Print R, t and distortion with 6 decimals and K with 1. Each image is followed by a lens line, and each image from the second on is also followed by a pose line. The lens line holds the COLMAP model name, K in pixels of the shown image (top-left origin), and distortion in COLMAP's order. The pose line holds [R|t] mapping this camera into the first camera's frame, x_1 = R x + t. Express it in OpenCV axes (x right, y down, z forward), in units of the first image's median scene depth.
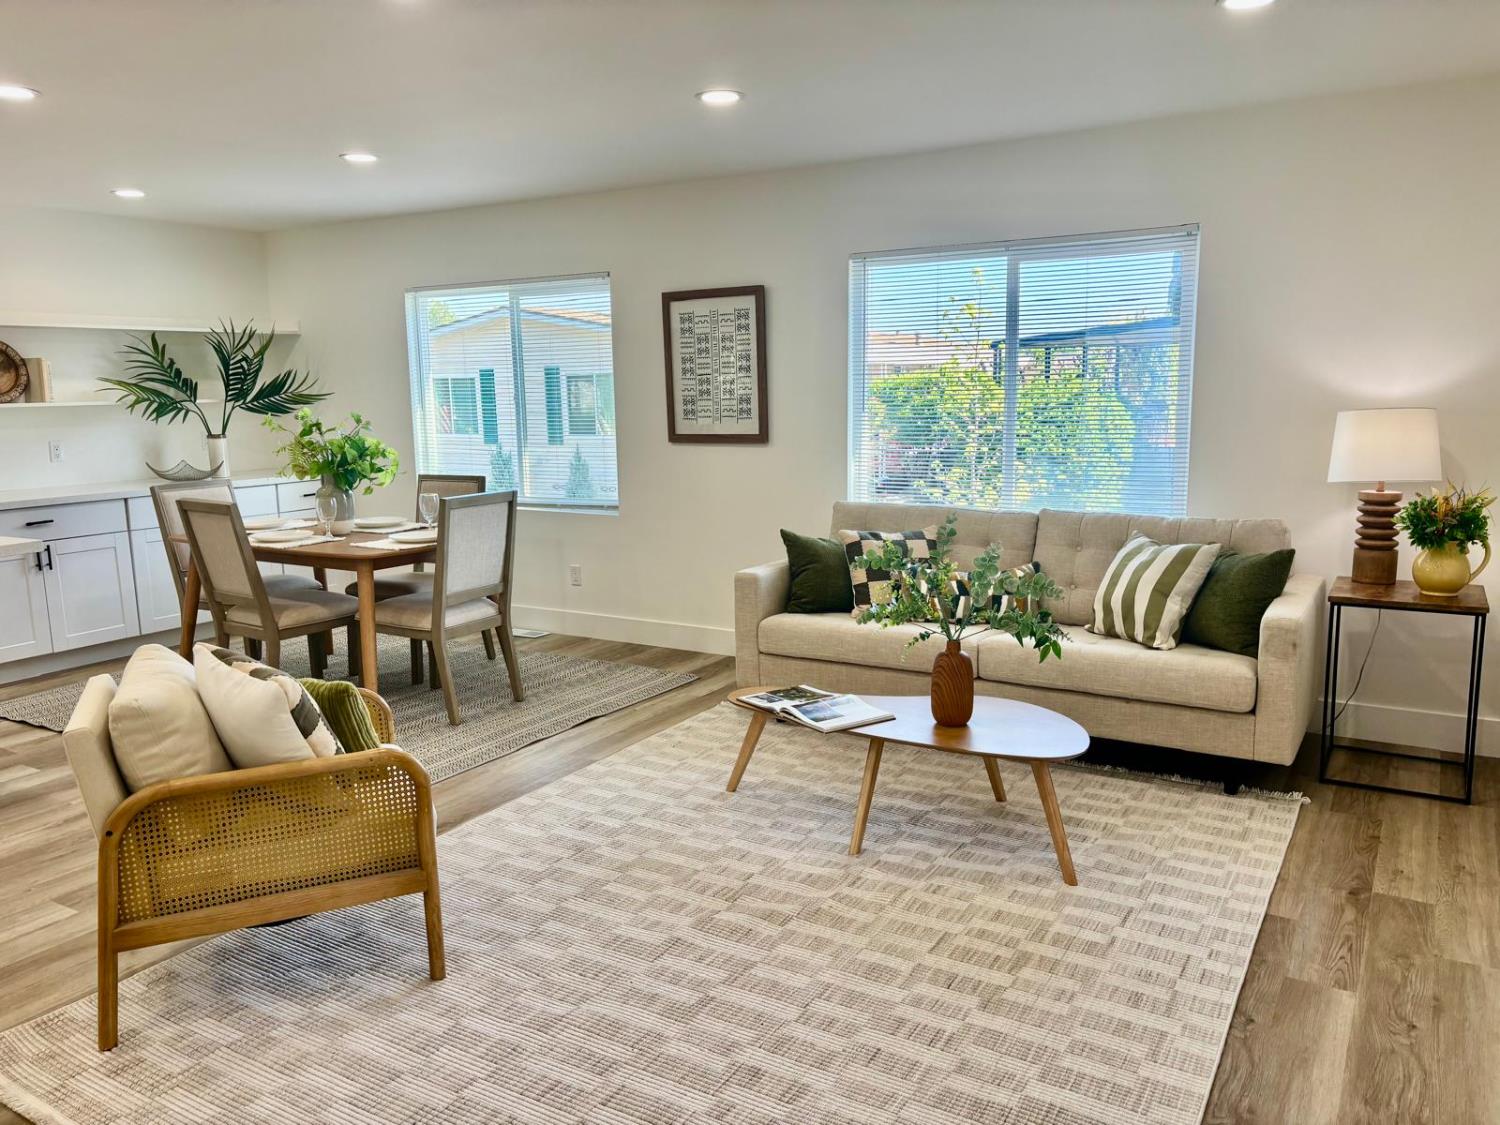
lens RADIAL K [[1170.5, 0, 794.2], [0, 1170.5, 580.1], [0, 0, 1]] dist [0.001110, -0.004671]
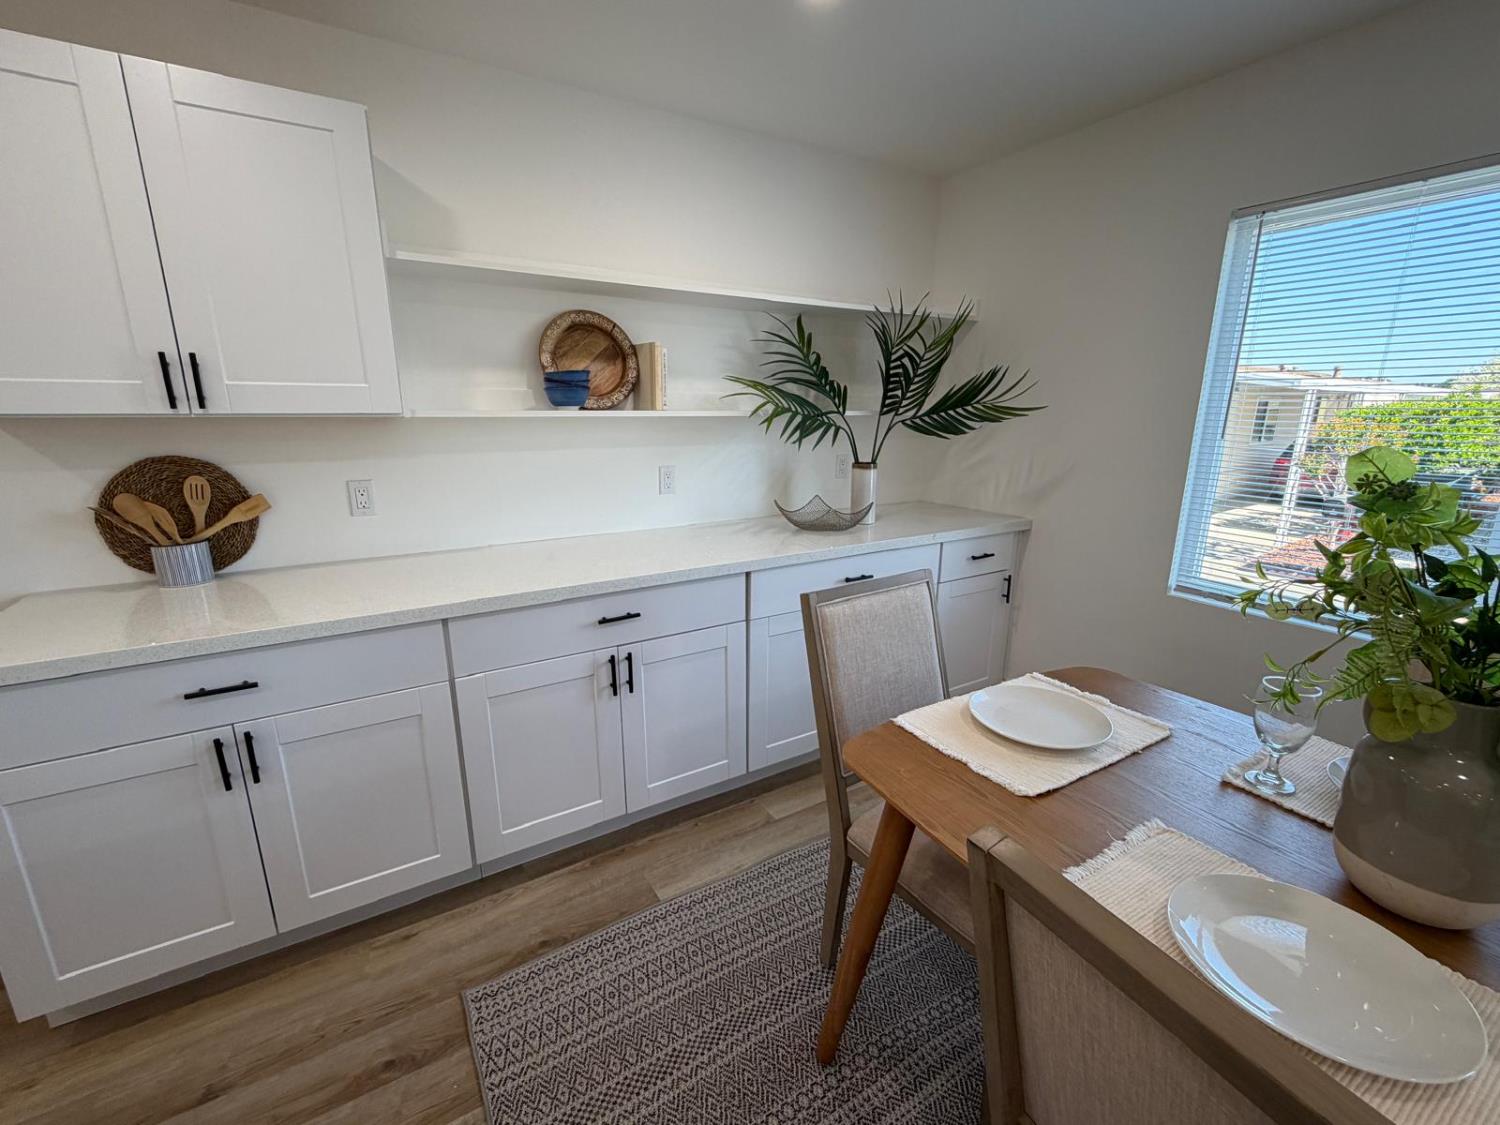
lens RADIAL K [[672.4, 0, 749.6], [0, 672.4, 569.6], [0, 0, 1]] dist [0.001151, -0.000533]
pose [[0.879386, 0.130782, -0.457795, -0.370581], [-0.096123, 0.990502, 0.098320, -0.096006], [0.466305, -0.042457, 0.883605, 0.623622]]
